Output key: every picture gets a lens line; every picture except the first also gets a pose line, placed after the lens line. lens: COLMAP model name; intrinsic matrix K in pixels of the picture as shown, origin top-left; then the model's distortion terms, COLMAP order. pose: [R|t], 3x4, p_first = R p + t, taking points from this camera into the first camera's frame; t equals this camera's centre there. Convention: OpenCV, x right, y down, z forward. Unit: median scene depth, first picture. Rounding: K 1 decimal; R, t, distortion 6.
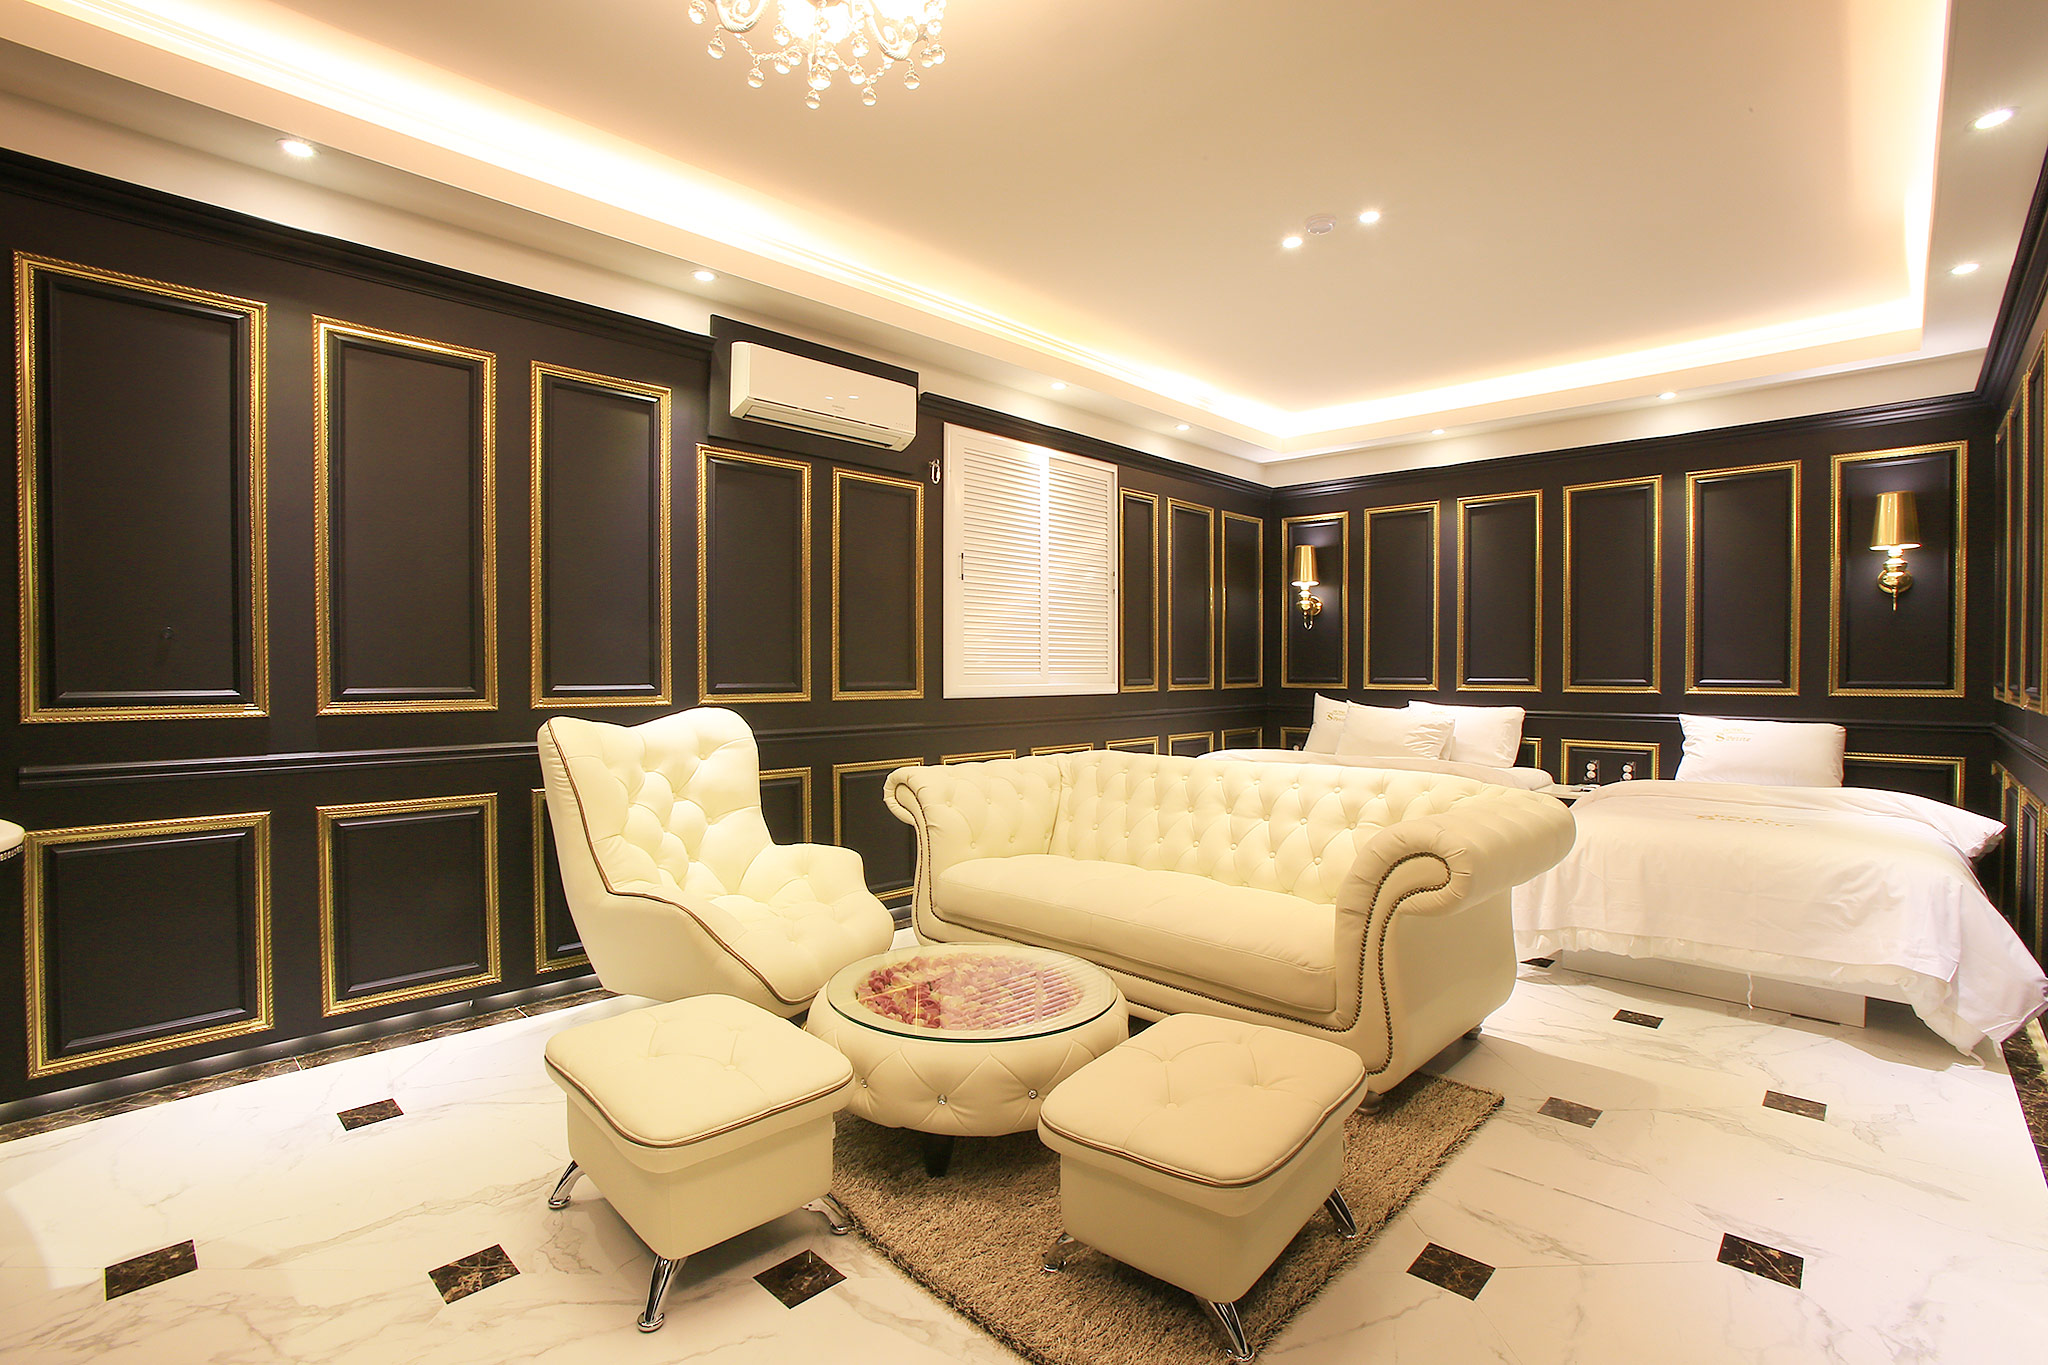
lens RADIAL K [[954.1, 0, 1010.2], [0, 954.1, 685.1], [0, 0, 1]] dist [-0.079212, 0.031949]
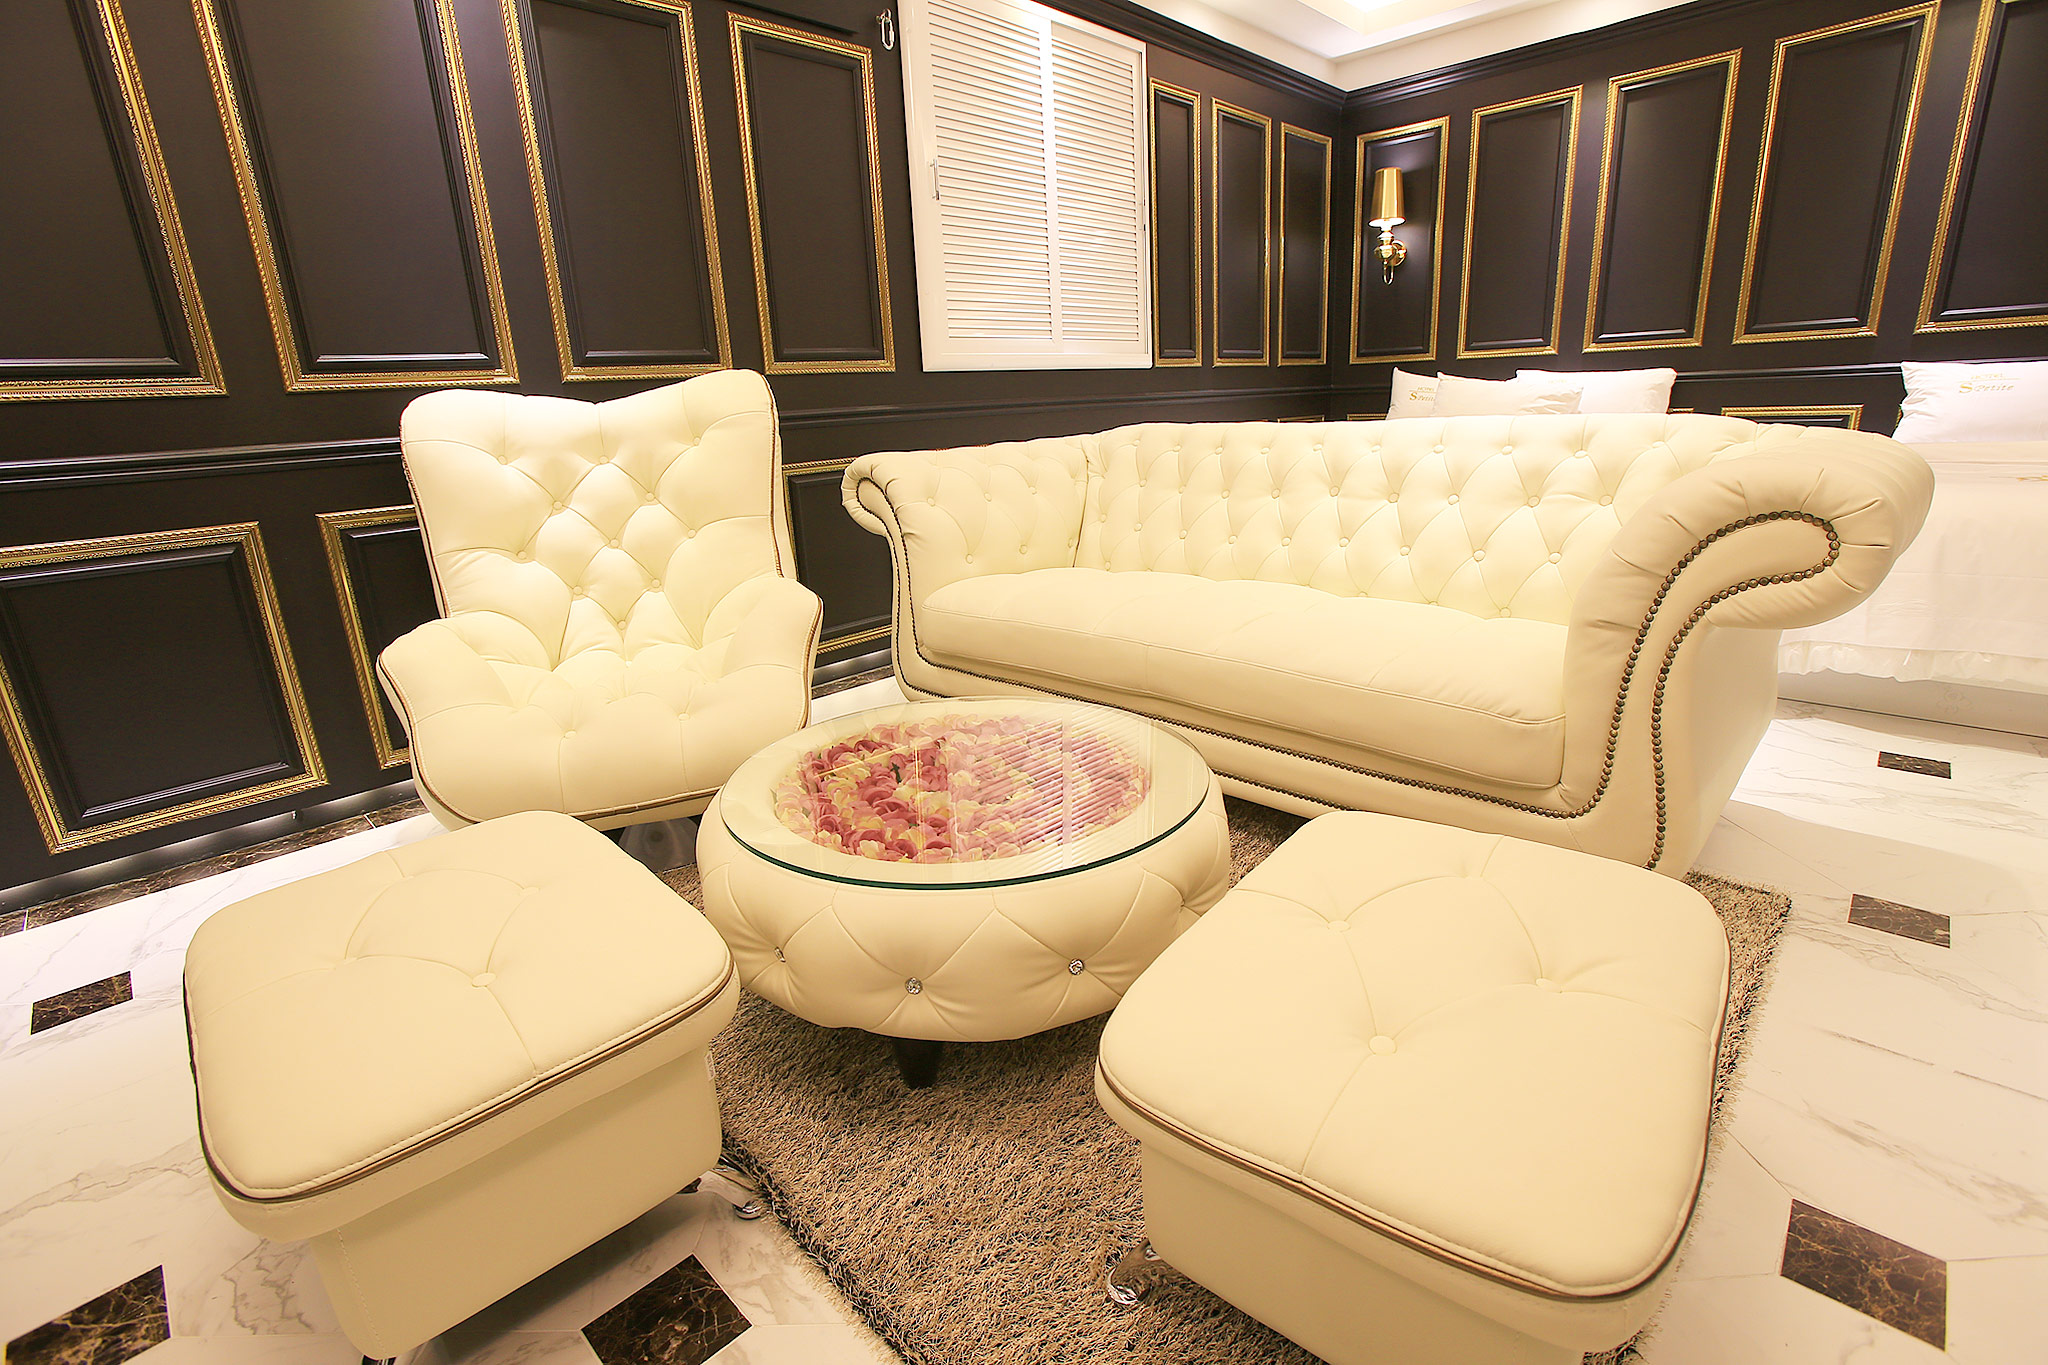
lens RADIAL K [[953.4, 0, 1010.3], [0, 953.4, 684.5], [0, 0, 1]] dist [-0.078618, 0.030761]
pose [[0.998699, -0.046609, -0.020706, 0.002356], [0.050448, 0.962437, 0.266778, 0.066180], [0.007494, -0.267476, 0.963535, 0.275122]]
